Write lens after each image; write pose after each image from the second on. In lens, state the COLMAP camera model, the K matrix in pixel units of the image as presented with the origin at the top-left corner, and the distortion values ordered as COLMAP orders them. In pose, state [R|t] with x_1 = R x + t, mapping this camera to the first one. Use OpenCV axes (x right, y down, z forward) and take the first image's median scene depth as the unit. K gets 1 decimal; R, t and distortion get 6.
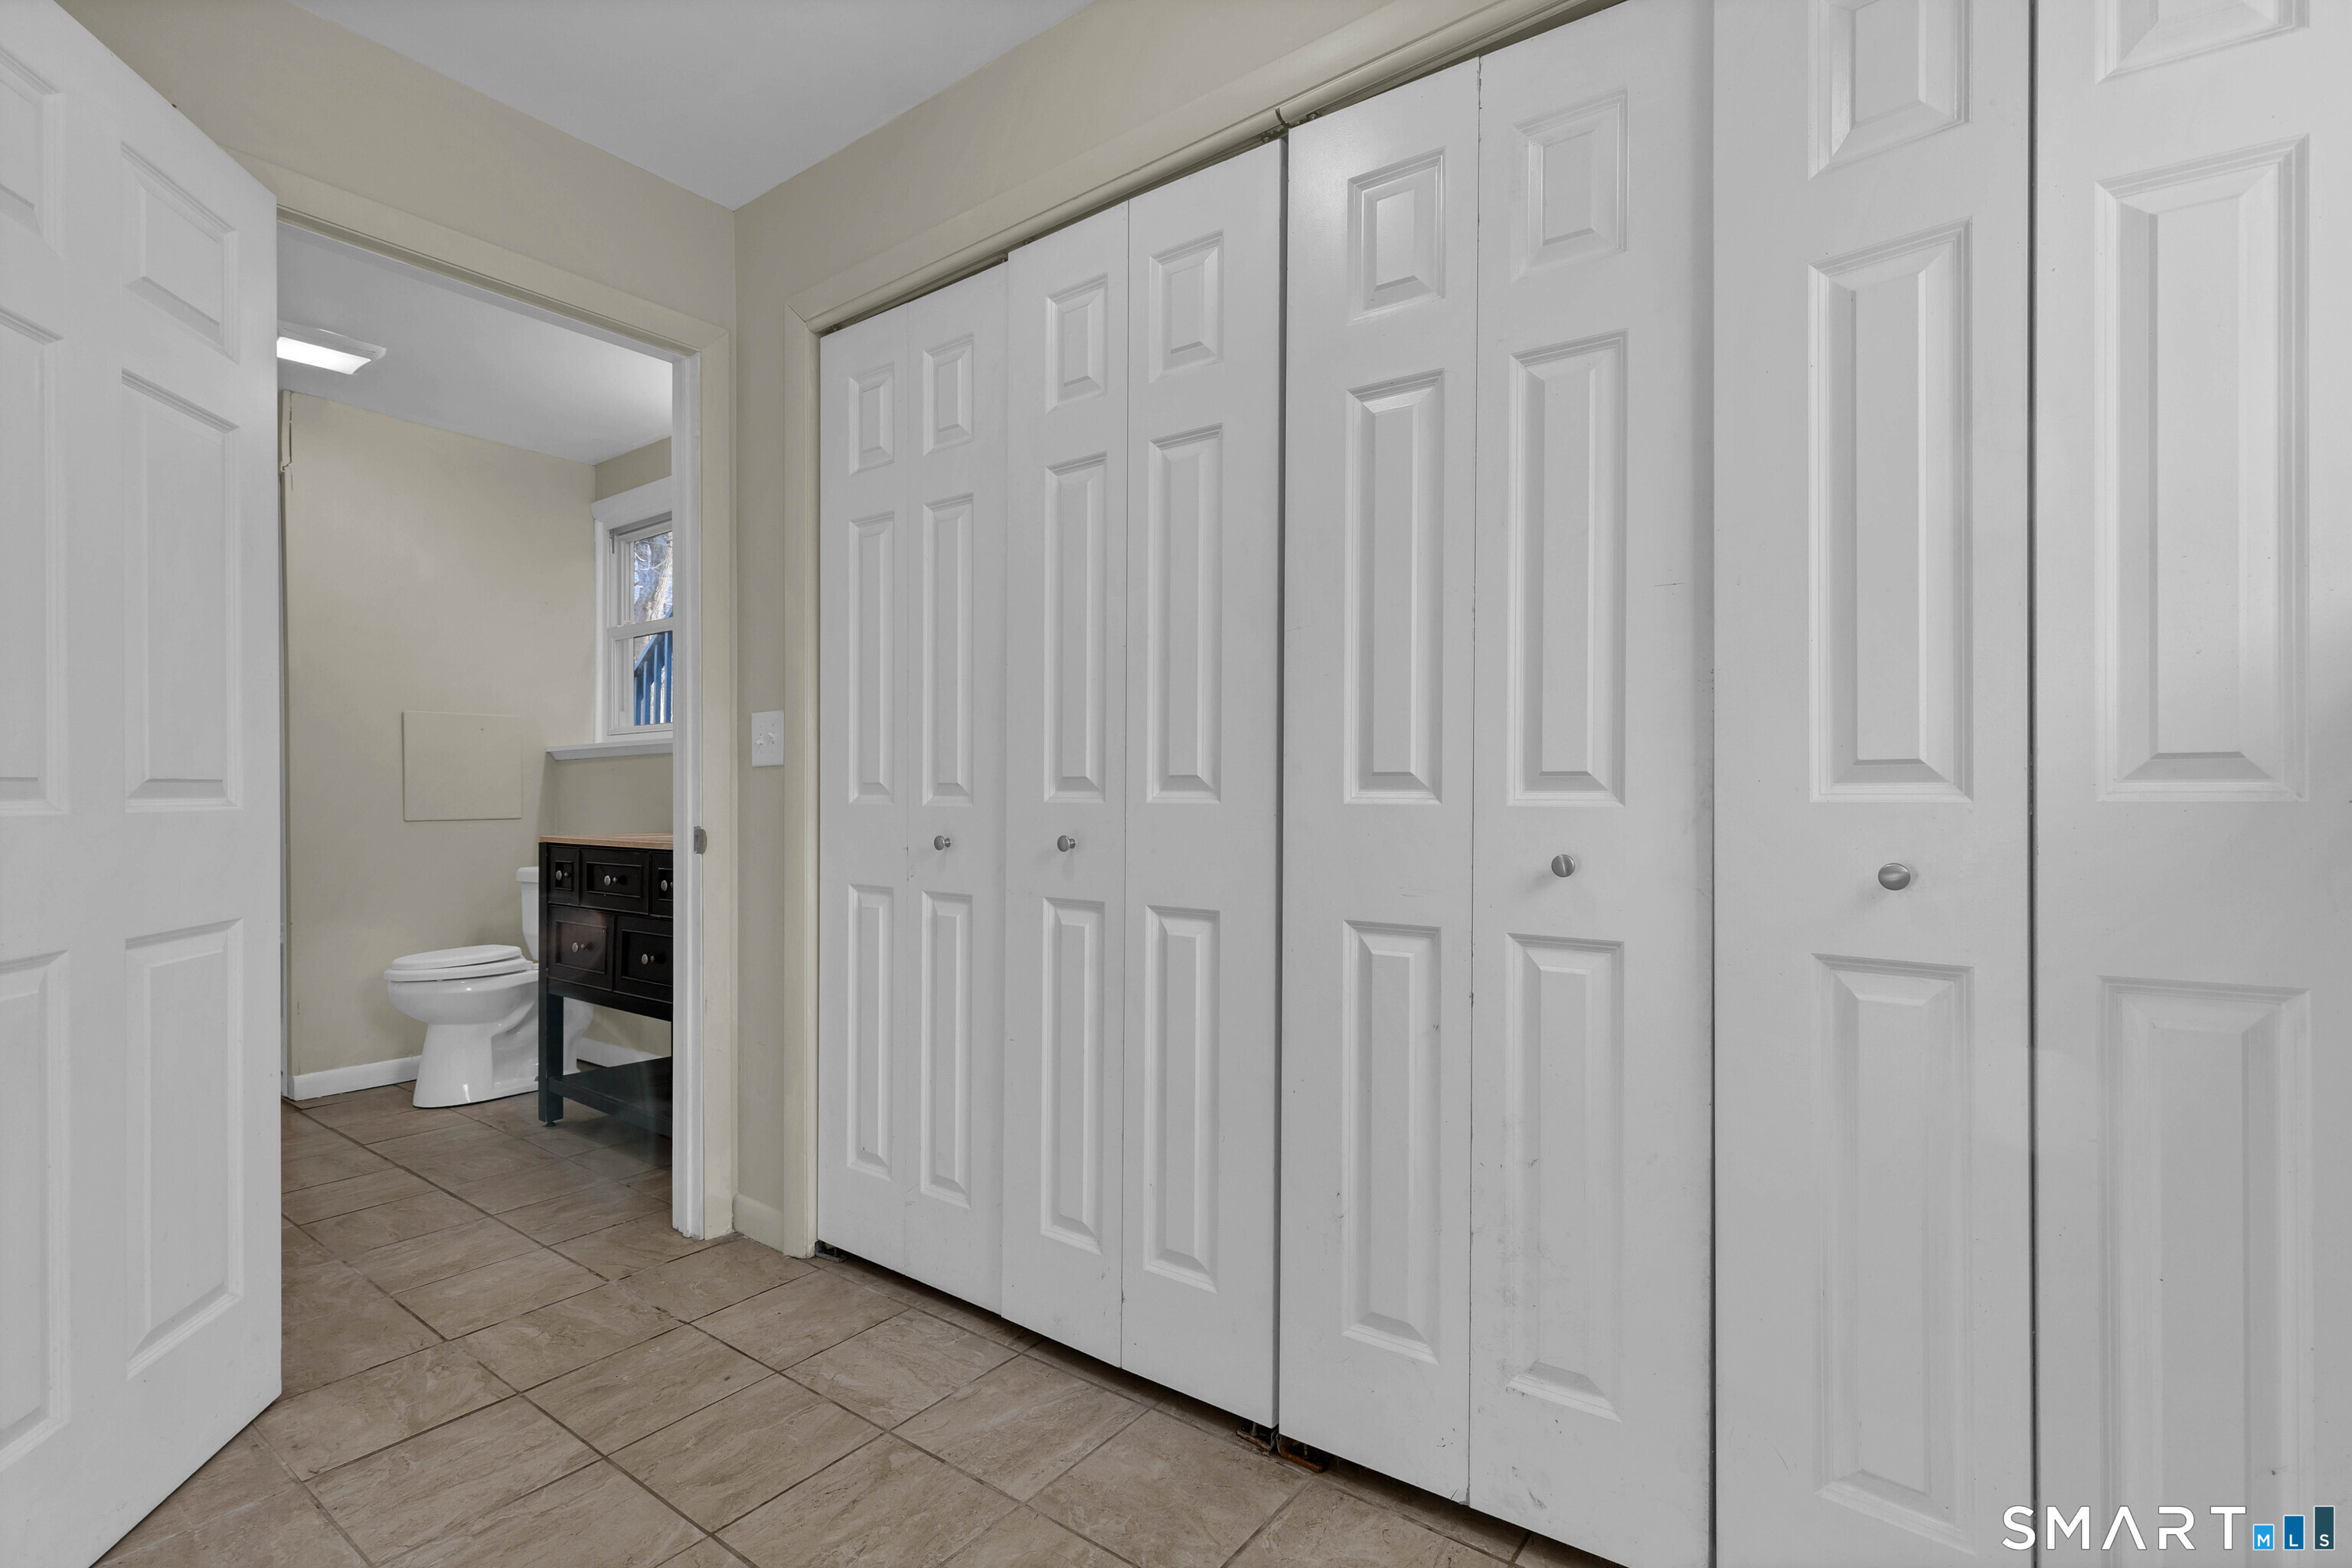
lens RADIAL K [[1091.3, 0, 1177.1], [0, 1091.3, 793.6], [0, 0, 1]] dist [0.013414, -0.002205]
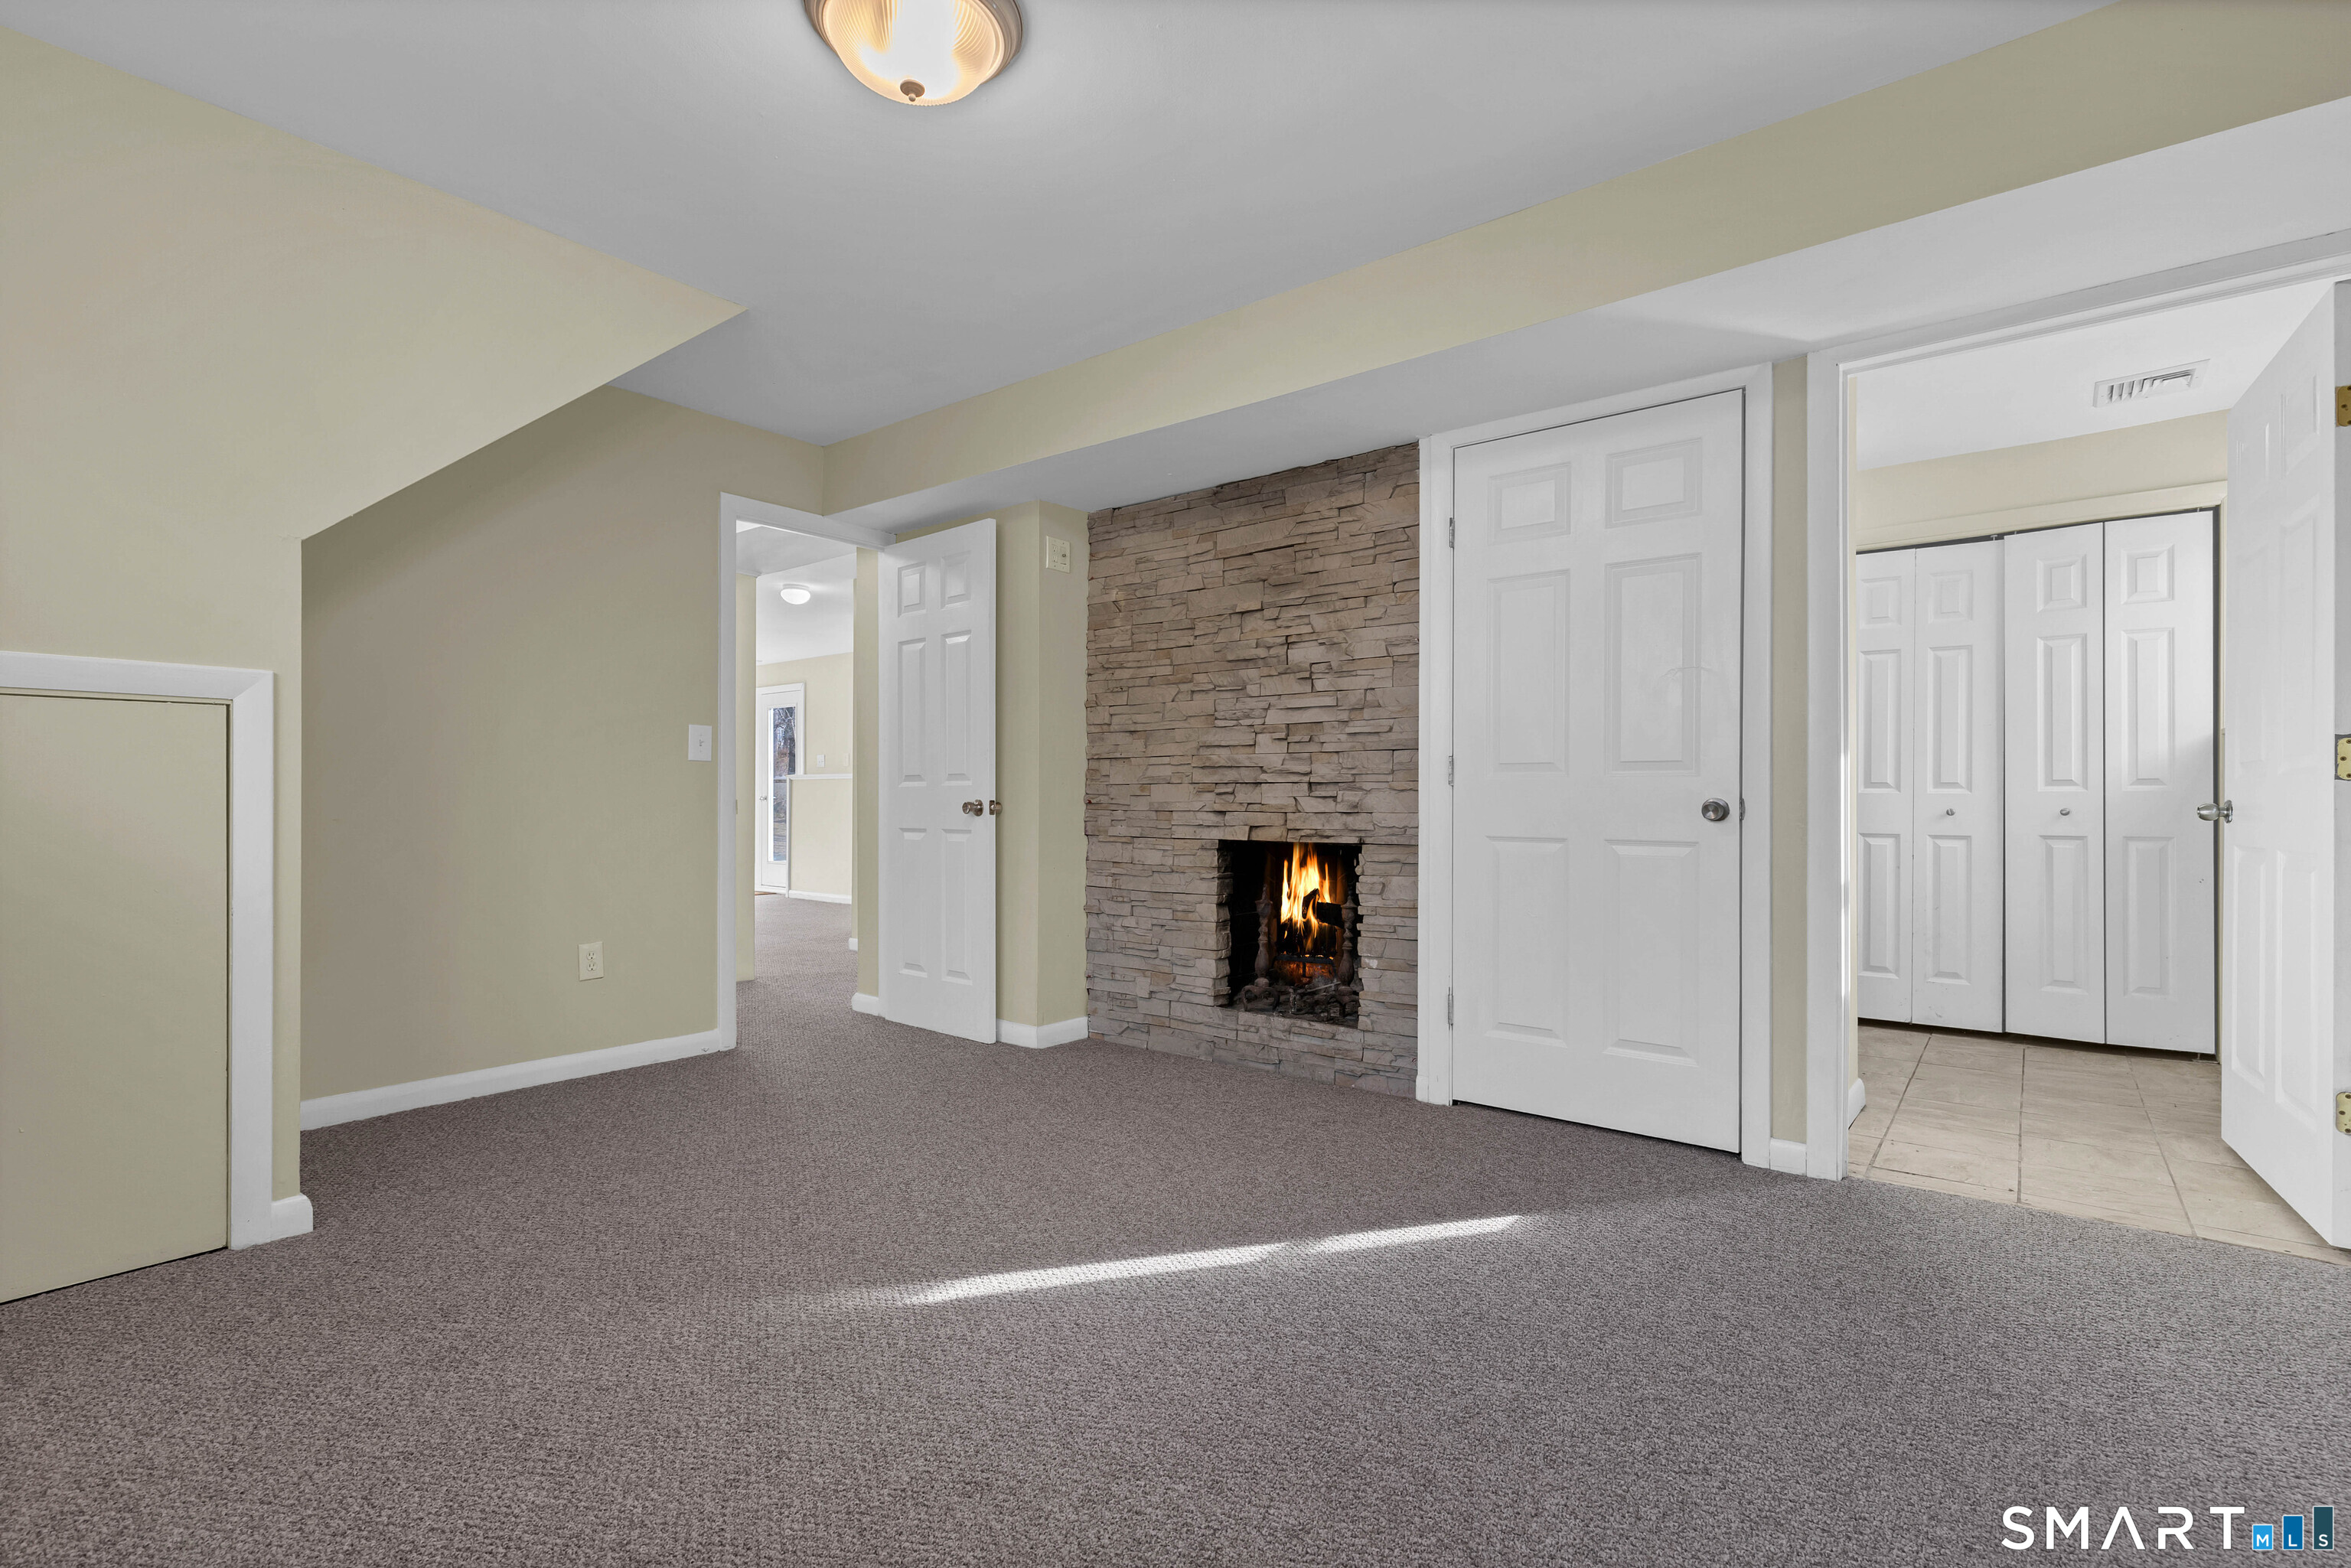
lens RADIAL K [[1090.8, 0, 1172.9], [0, 1090.8, 791.6], [0, 0, 1]] dist [0.013414, -0.002205]
pose [[0.999689, -0.000628, -0.024945, -2.093088], [0.000602, 0.999999, -0.001046, 0.009597], [0.024946, 0.001031, 0.999688, -2.569093]]
